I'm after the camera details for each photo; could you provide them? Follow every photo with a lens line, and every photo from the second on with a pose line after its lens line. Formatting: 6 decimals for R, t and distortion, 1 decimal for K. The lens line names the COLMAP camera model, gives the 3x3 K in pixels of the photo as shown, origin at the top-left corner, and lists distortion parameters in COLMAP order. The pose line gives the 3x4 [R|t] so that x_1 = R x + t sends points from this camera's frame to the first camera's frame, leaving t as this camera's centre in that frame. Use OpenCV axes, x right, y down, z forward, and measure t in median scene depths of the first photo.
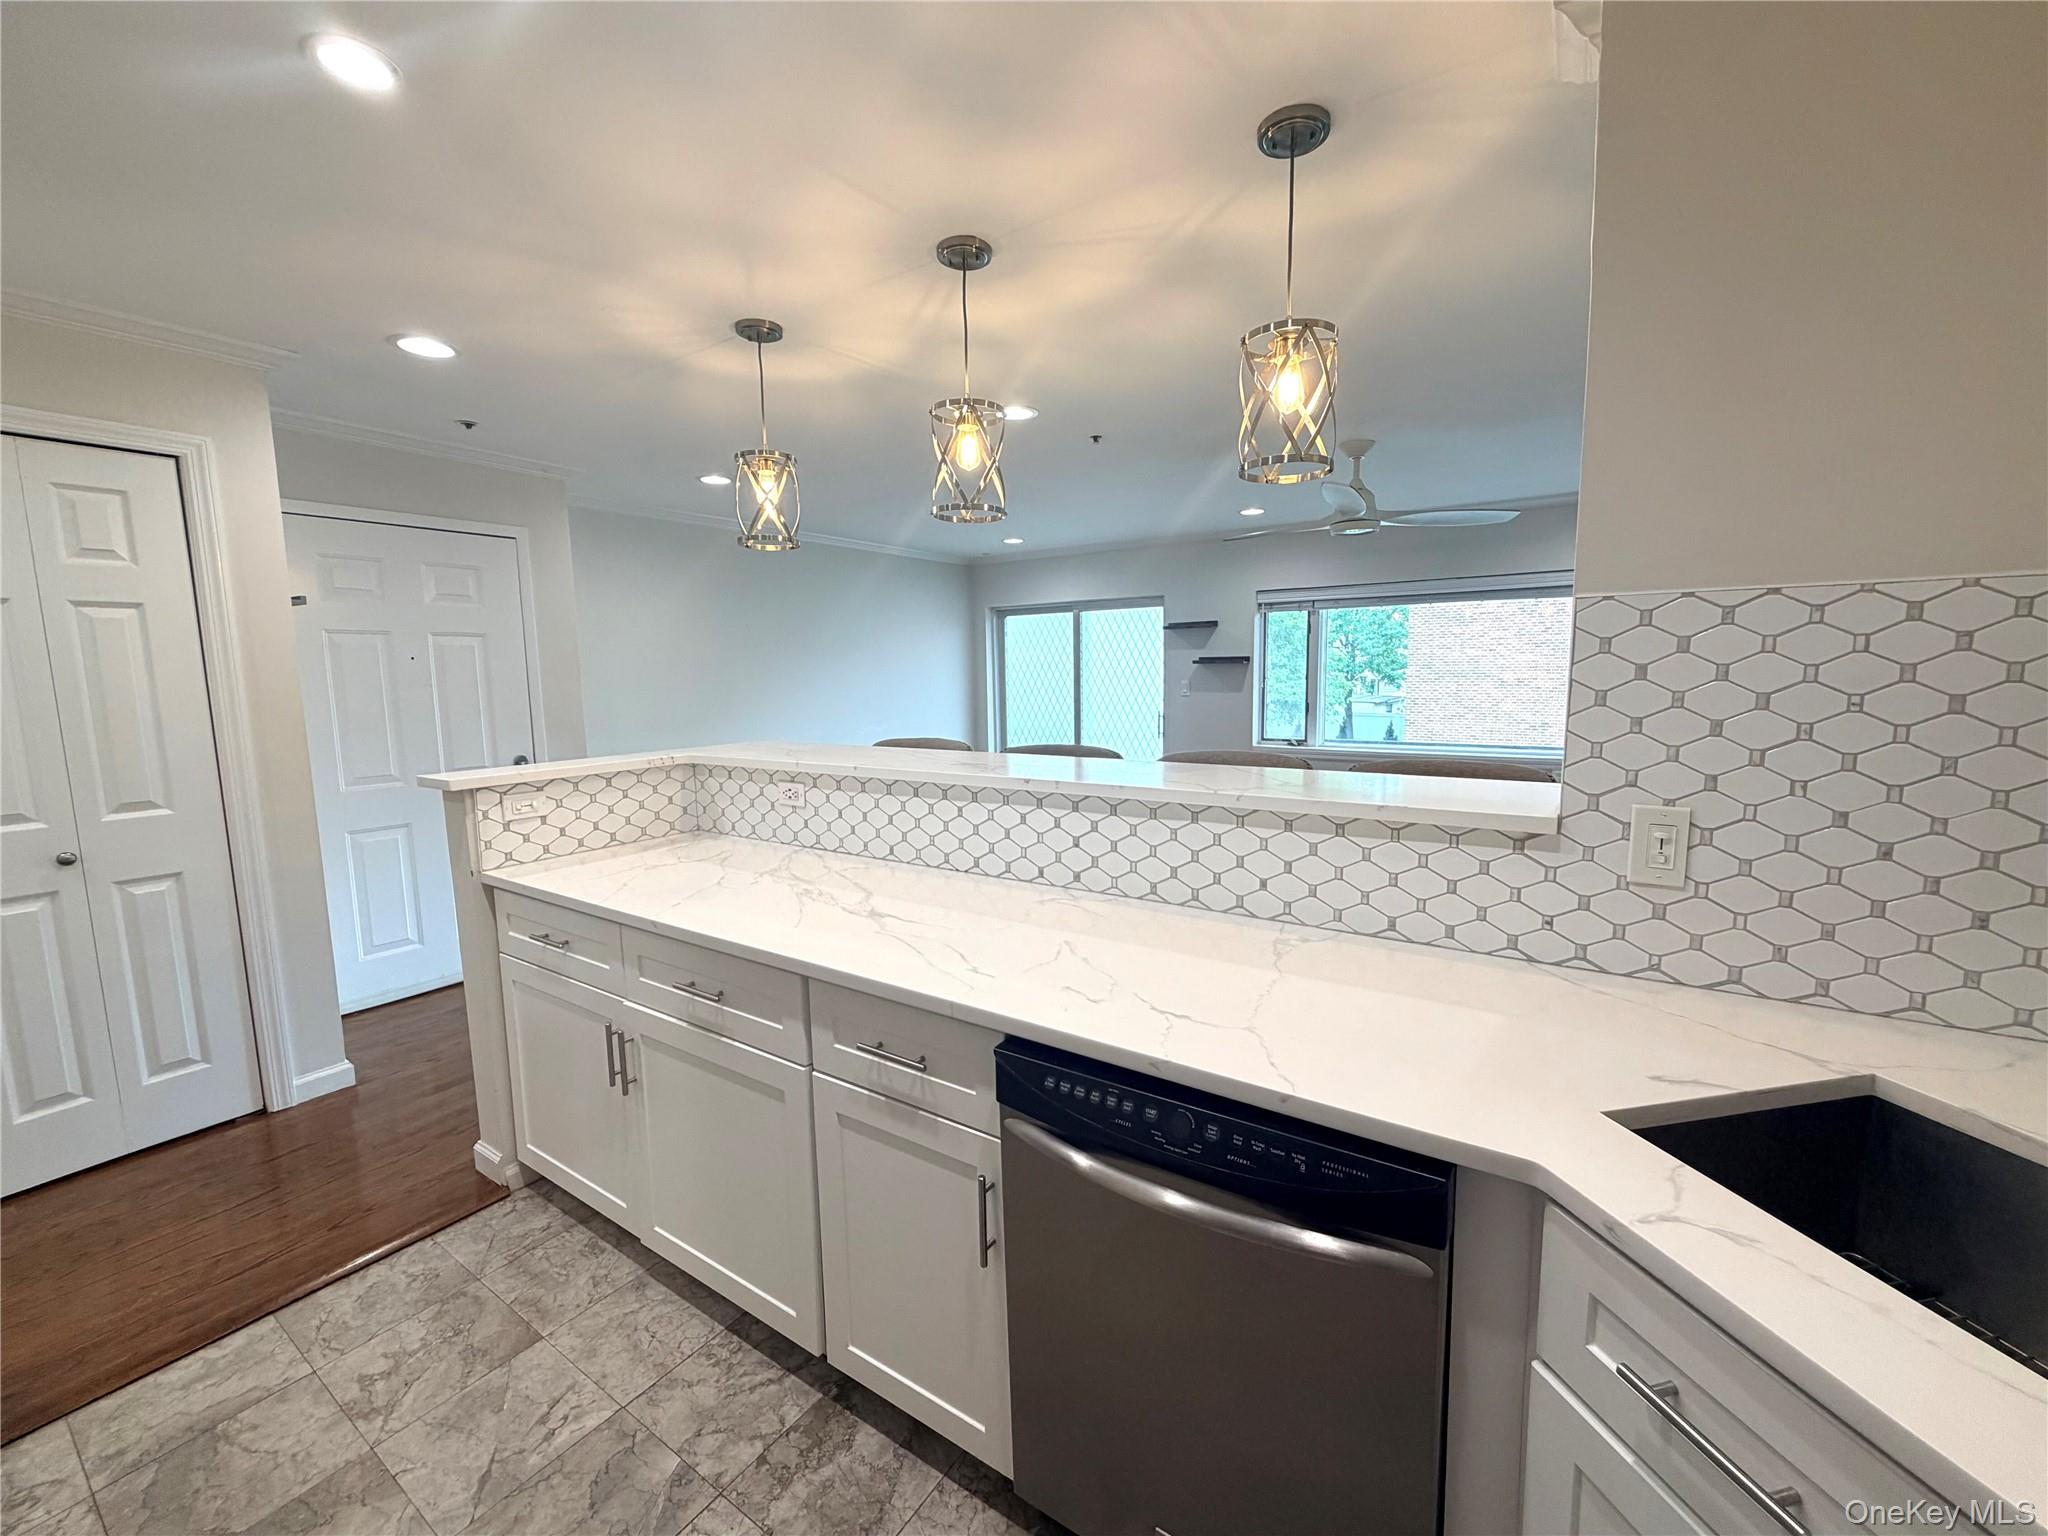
lens RADIAL K [[827.0, 0, 1026.7], [0, 827.0, 769.3], [0, 0, 1]] dist [0.000600, -0.000464]
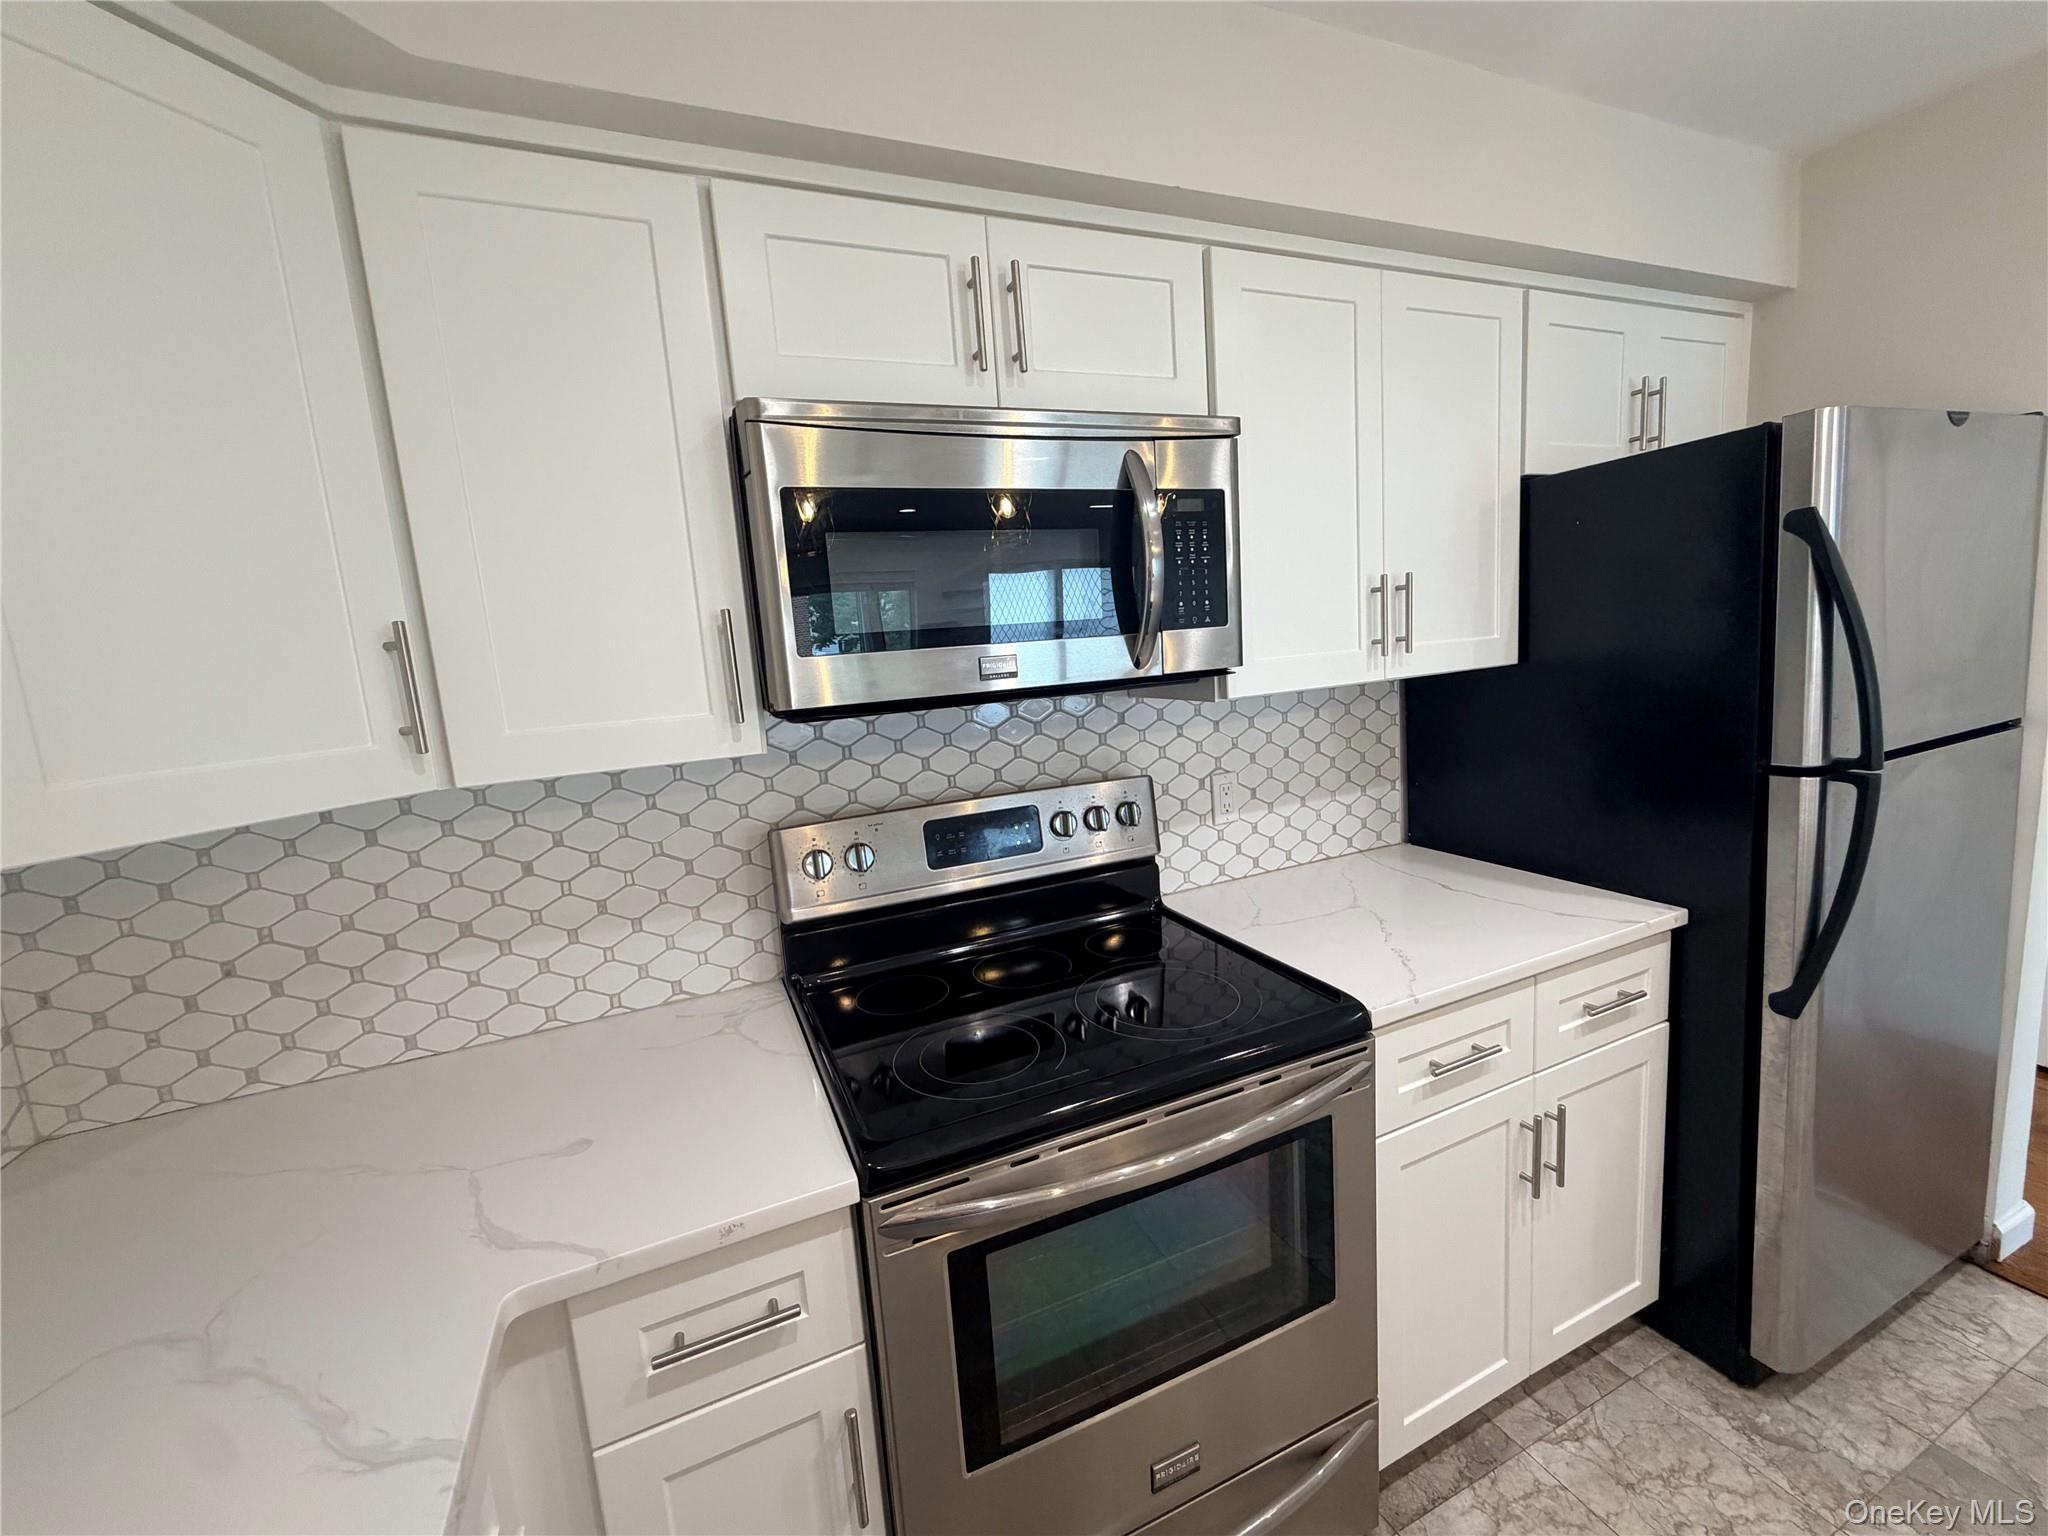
lens RADIAL K [[827.0, 0, 1026.7], [0, 827.0, 769.3], [0, 0, 1]] dist [0.000600, -0.000464]
pose [[-0.523460, 0.181729, -0.832445, 0.183552], [-0.018650, 0.974312, 0.224428, -0.059797], [0.851846, 0.133004, -0.506624, 0.226652]]
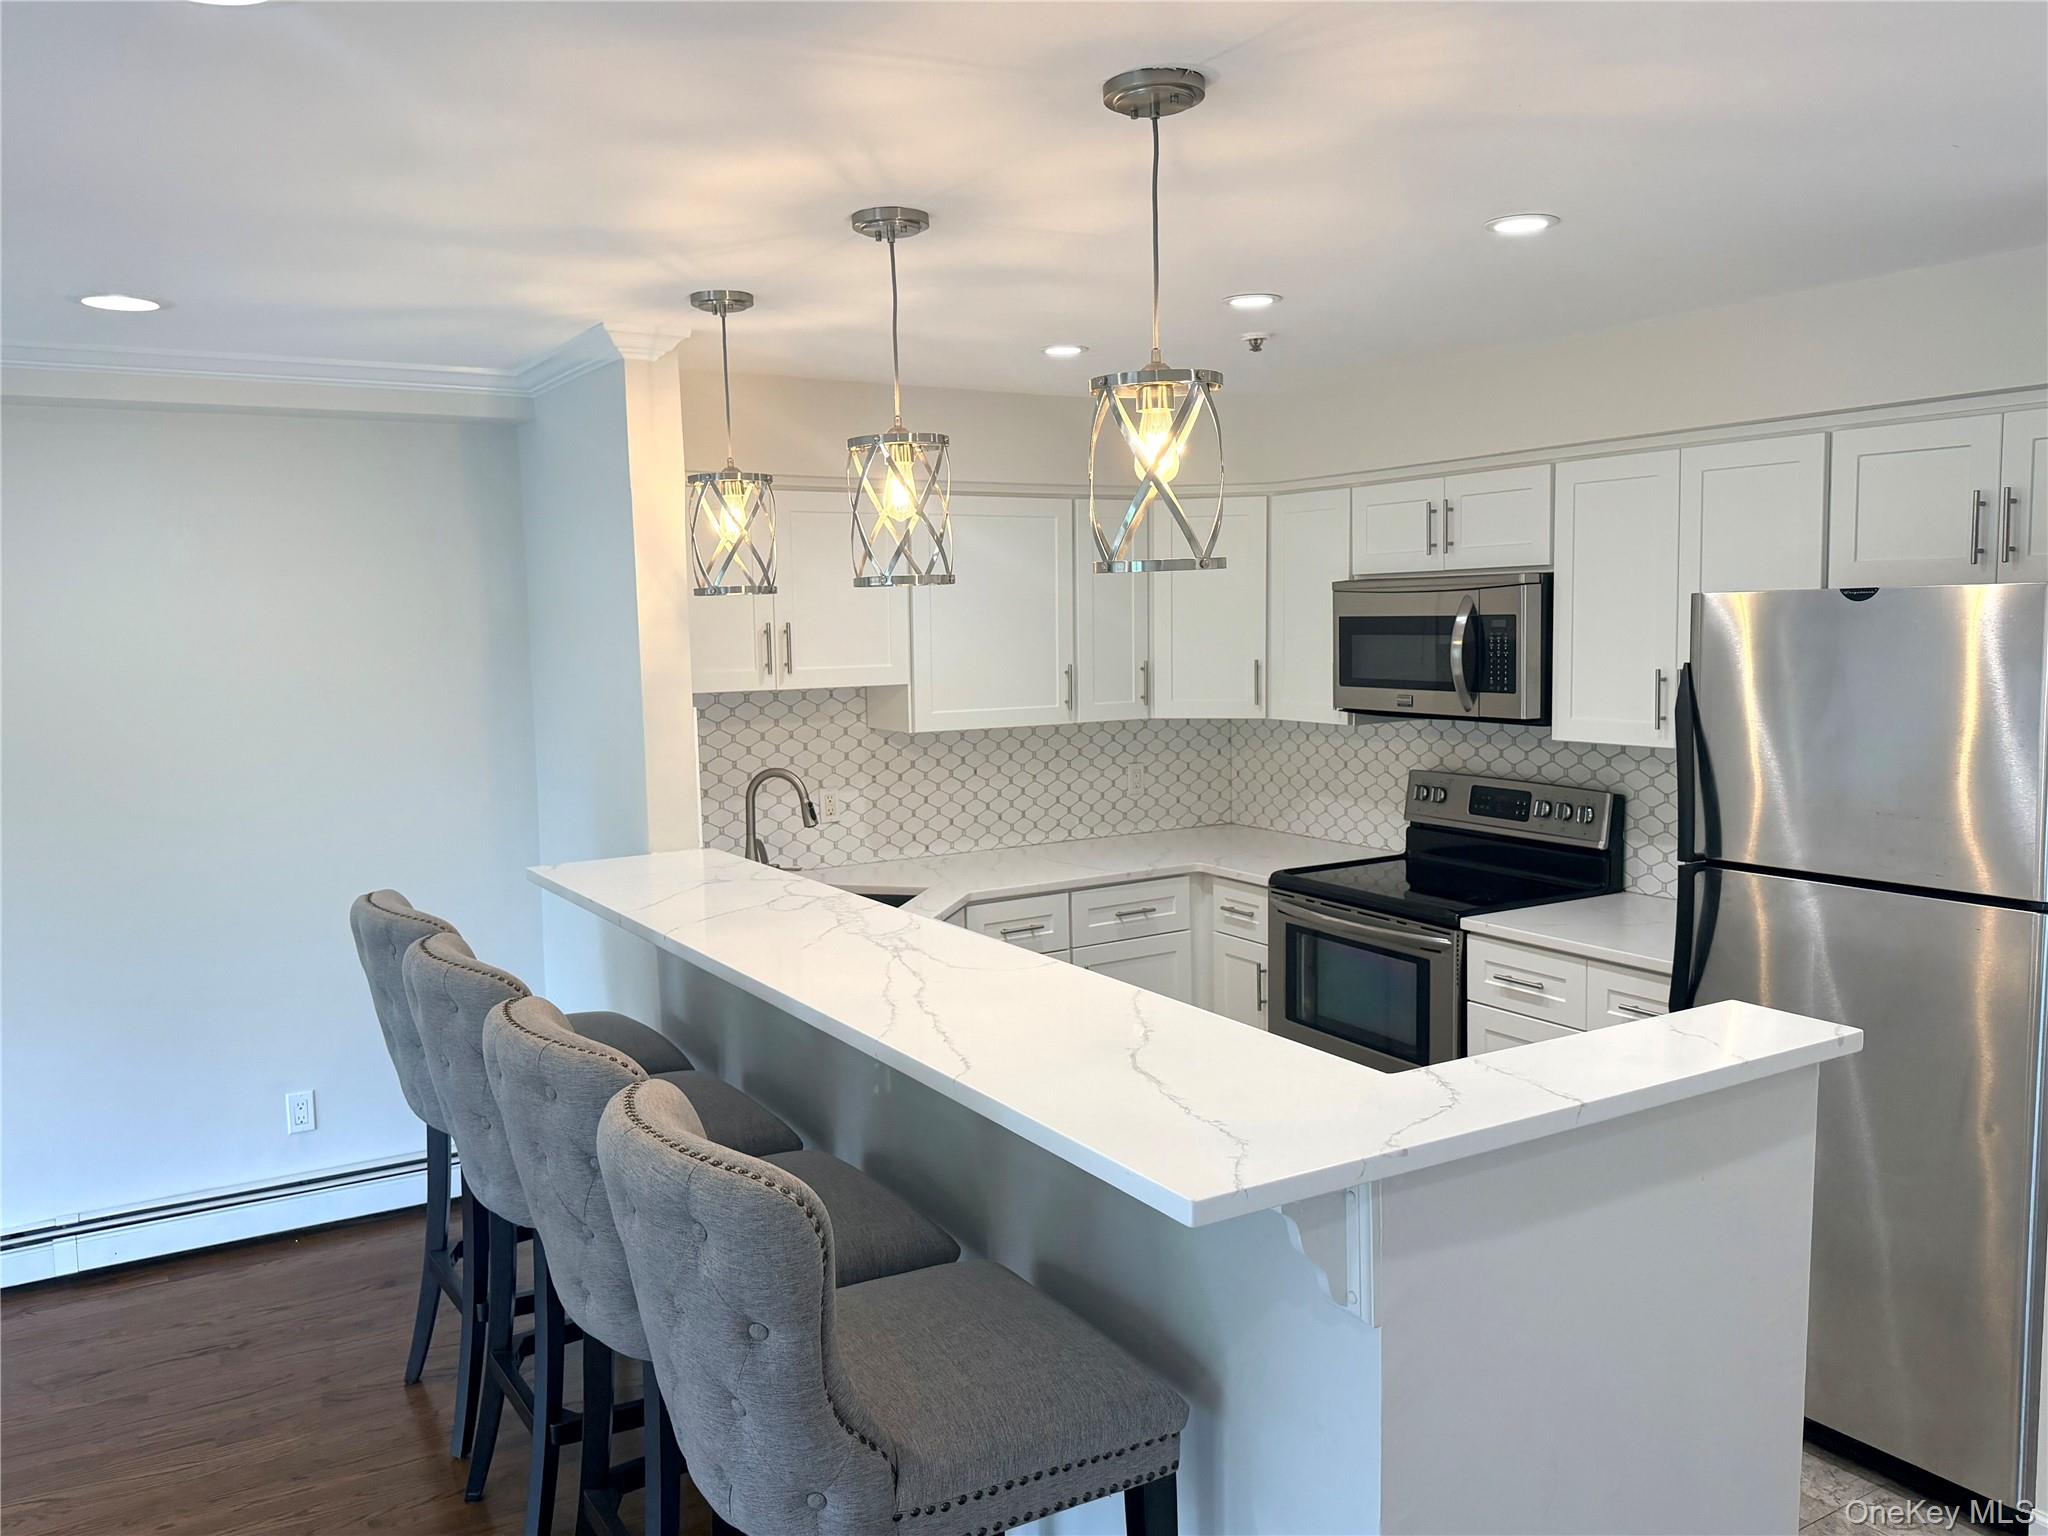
lens RADIAL K [[1561.7, 0, 1018.6], [0, 1561.7, 763.8], [0, 0, 1]] dist [0.181255, -0.372217]
pose [[-0.909876, -0.007120, 0.414820, -0.644513], [0.083328, 0.976342, 0.199533, -0.372154], [-0.406427, 0.216116, -0.887756, 1.960336]]
